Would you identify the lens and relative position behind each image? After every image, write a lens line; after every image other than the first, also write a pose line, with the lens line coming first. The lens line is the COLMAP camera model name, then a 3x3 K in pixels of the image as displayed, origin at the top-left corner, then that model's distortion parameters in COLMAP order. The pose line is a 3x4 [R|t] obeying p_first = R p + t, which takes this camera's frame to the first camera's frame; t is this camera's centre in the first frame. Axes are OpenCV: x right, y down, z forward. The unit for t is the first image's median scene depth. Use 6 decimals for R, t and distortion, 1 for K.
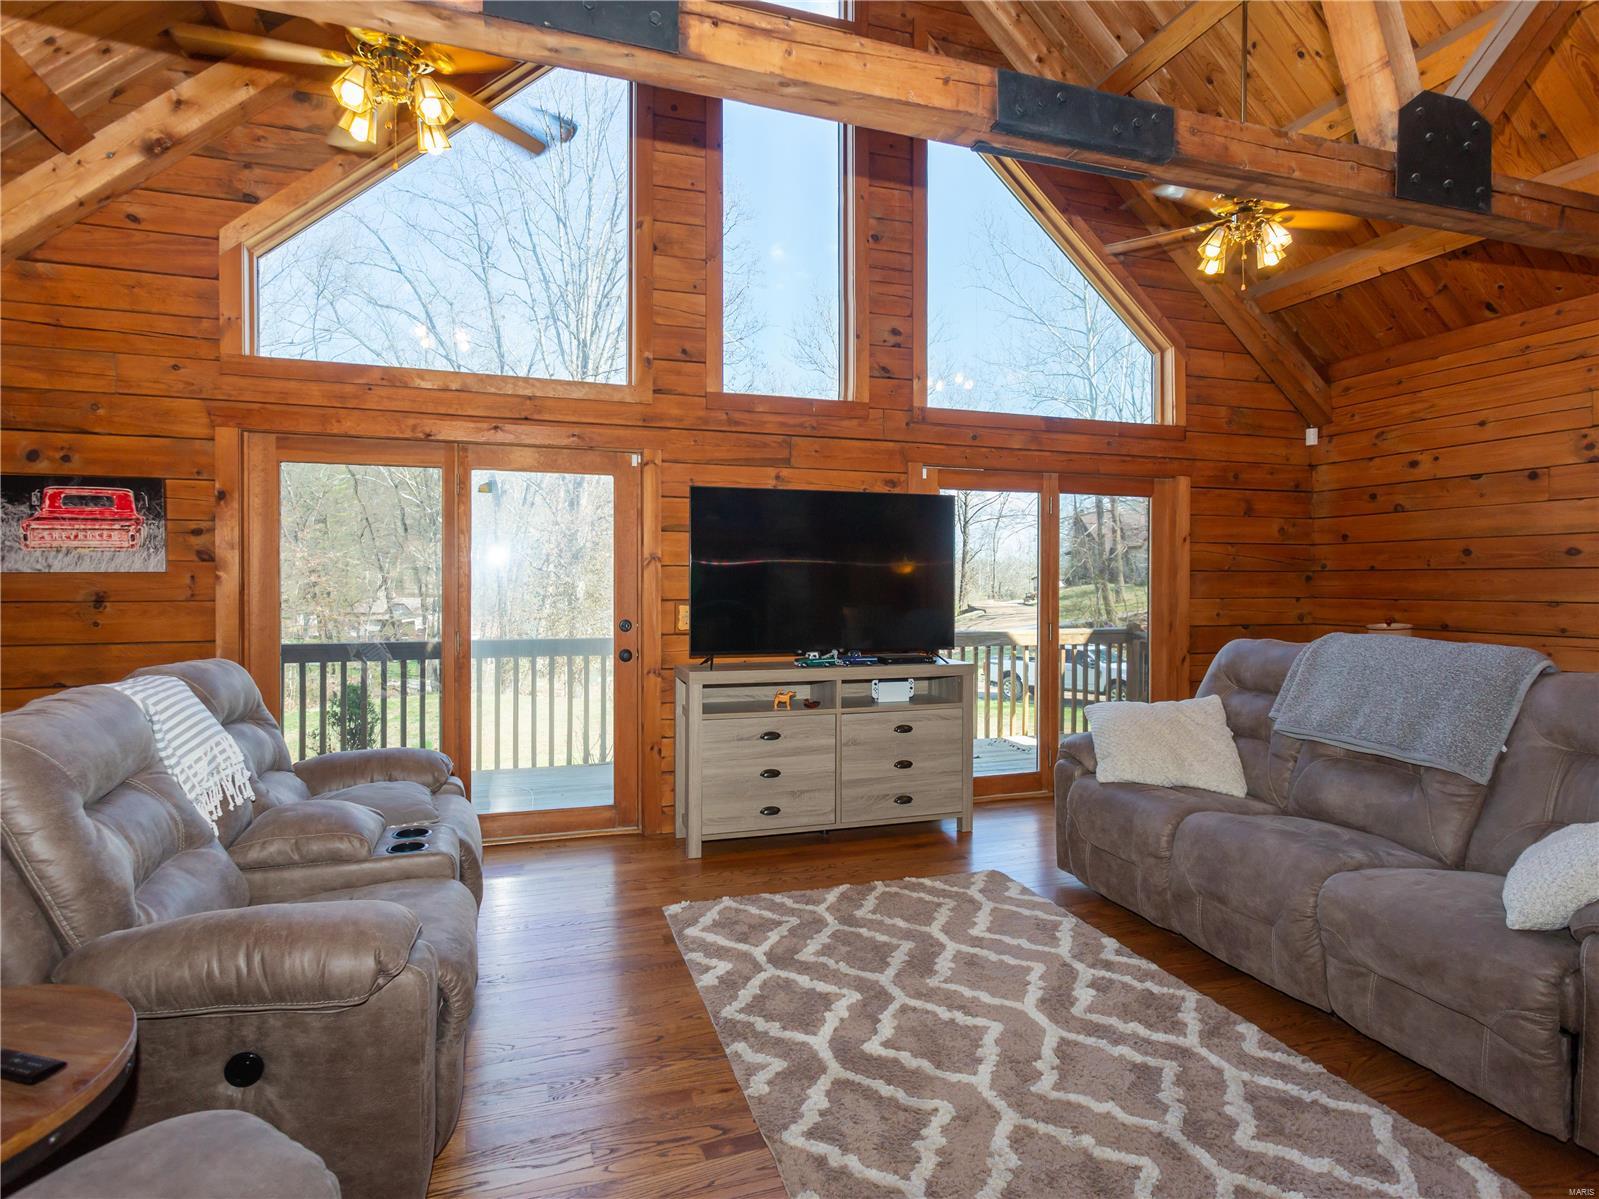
lens RADIAL K [[847.6, 0, 790.3], [0, 847.6, 593.2], [0, 0, 1]] dist [0.007445, 0.001201]
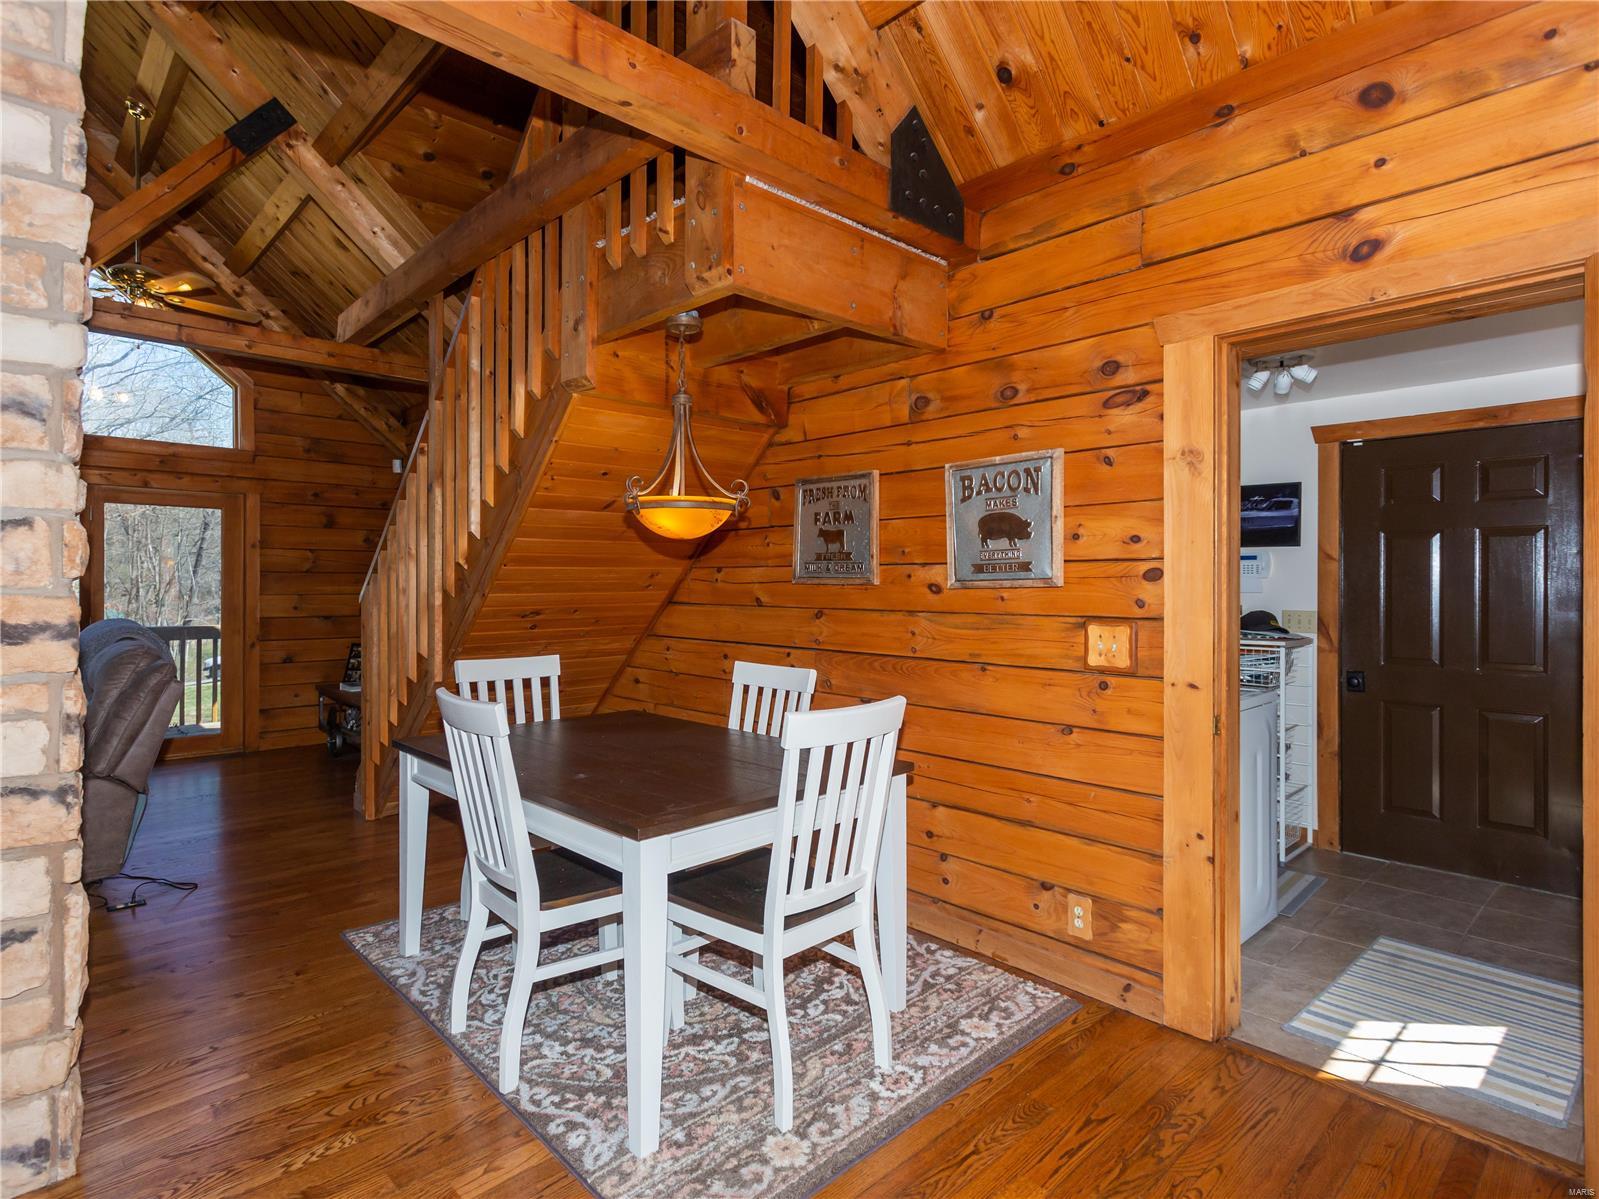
lens RADIAL K [[847.6, 0, 789.5], [0, 847.6, 588.0], [0, 0, 1]] dist [0.007445, 0.001201]
pose [[0.910283, 0.000295, 0.413986, 0.730021], [0.002592, 0.999976, -0.006412, 0.007034], [-0.413978, 0.006910, 0.910261, -0.452921]]
